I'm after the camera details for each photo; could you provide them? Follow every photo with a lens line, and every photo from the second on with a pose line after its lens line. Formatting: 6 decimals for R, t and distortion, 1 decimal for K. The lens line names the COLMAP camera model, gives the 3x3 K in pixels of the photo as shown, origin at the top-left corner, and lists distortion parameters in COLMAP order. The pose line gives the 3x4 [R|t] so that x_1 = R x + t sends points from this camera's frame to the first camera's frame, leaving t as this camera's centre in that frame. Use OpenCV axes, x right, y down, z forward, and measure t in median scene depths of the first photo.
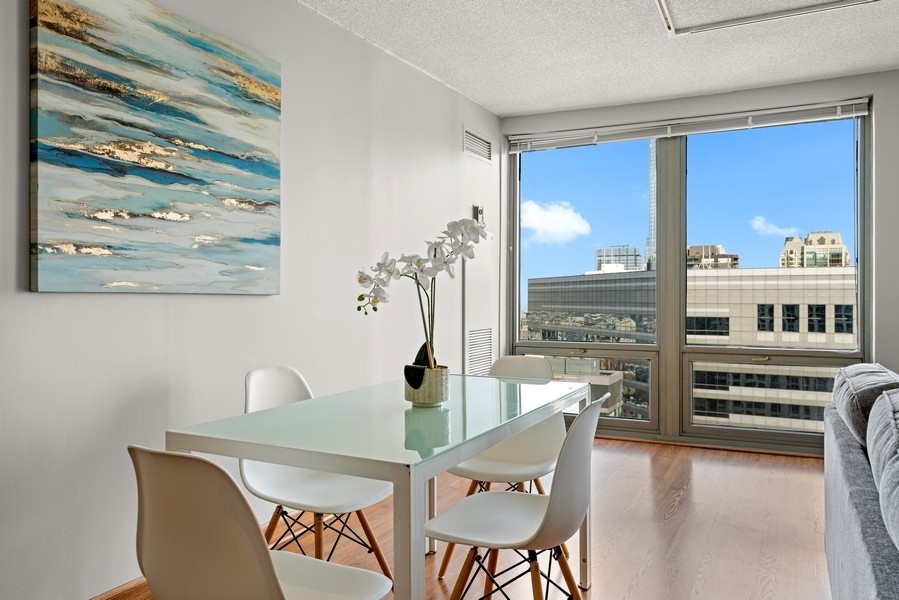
lens RADIAL K [[634.2, 0, 451.5], [0, 634.2, 299.1], [0, 0, 1]] dist [0.002164, 0.003553]
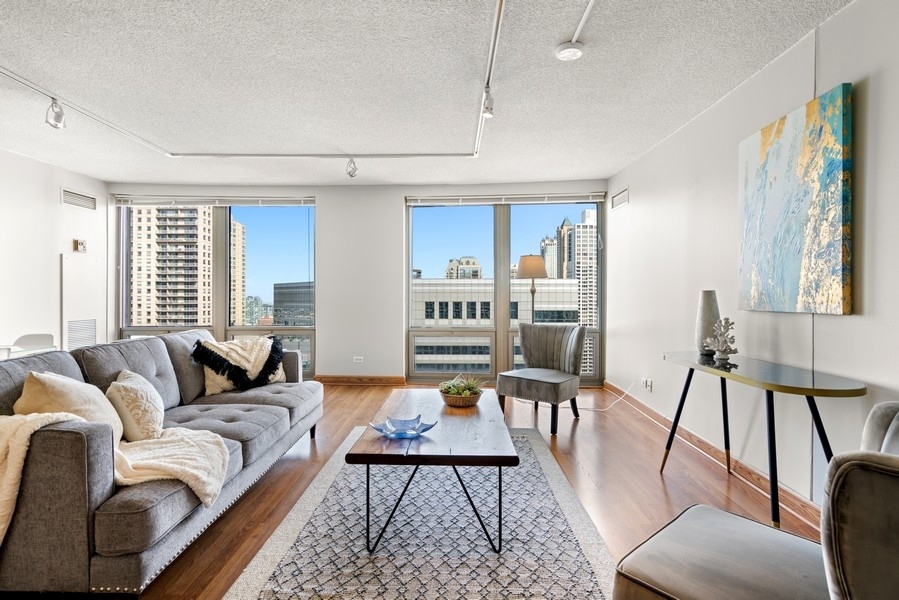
lens RADIAL K [[450.4, 0, 460.7], [0, 450.4, 297.7], [0, 0, 1]] dist [-0.009237, 0.004471]
pose [[0.876138, -0.003046, 0.482051, 0.391042], [0.004313, 0.999990, -0.001520, -0.001648], [-0.482041, 0.003411, 0.876142, -0.462192]]
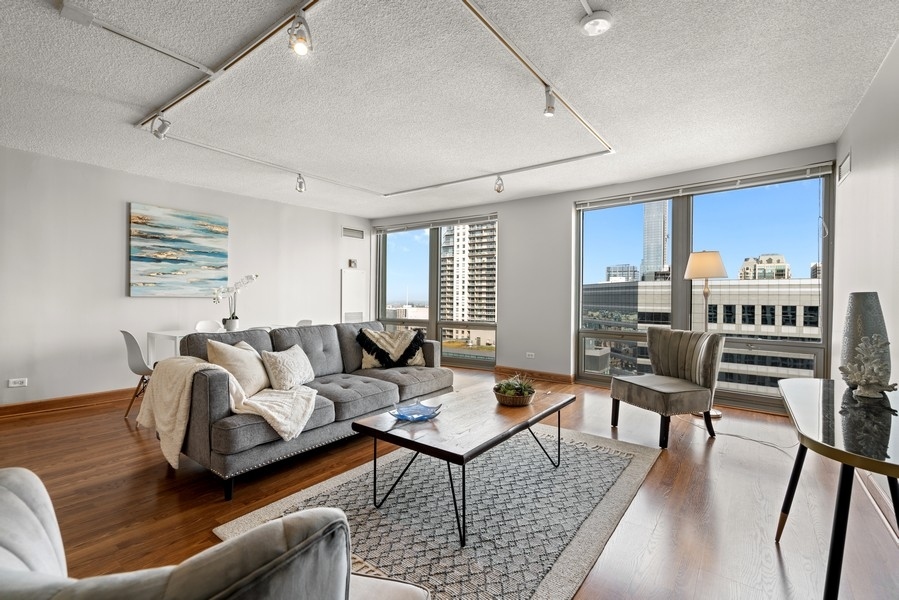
lens RADIAL K [[410.5, 0, 454.3], [0, 410.5, 299.8], [0, 0, 1]] dist [-0.012308, 0.000039]
pose [[0.990485, 0.005754, -0.137503, 0.734047], [-0.005714, 0.999983, 0.000684, -0.003042], [0.137505, 0.000109, 0.990501, -0.513618]]
